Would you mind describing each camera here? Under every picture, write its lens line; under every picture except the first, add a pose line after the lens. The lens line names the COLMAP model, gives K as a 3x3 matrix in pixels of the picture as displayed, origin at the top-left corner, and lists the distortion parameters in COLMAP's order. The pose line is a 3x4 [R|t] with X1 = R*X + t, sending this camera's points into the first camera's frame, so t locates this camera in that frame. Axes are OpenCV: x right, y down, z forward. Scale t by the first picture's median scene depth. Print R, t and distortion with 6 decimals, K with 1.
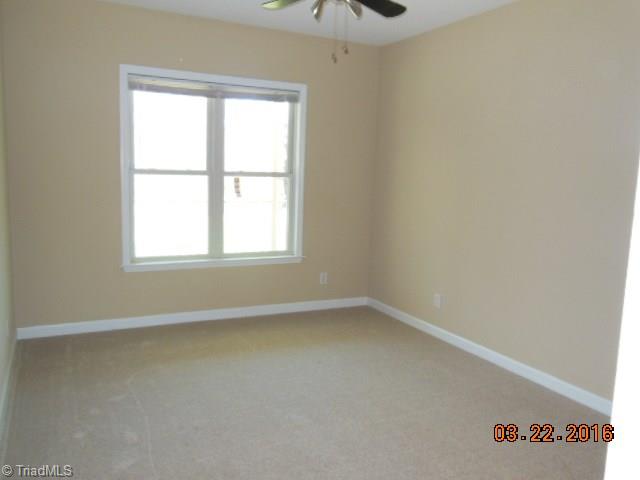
lens RADIAL K [[559.6, 0, 320.0], [0, 559.6, 240.0], [0, 0, 1]] dist [-0.002575, -0.001933]
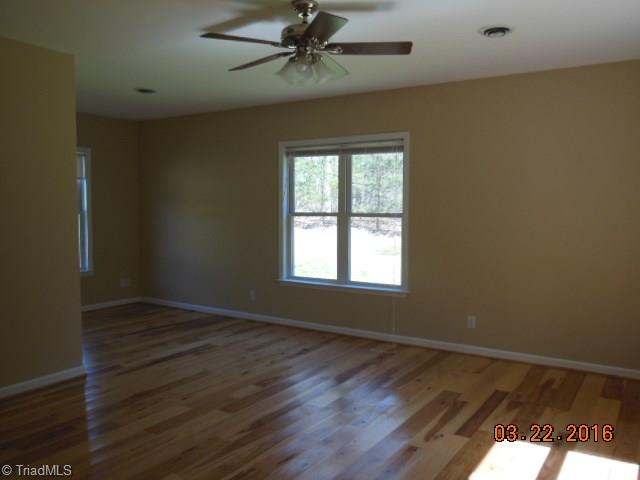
lens RADIAL K [[531.9, 0, 320.0], [0, 531.9, 240.0], [0, 0, 1]] dist [0.001665, -0.000057]
pose [[0.507708, 0.024436, -0.861183, 0.798603], [-0.094471, 0.995149, -0.027457, -0.026873], [0.856334, 0.095297, 0.507553, 0.364527]]
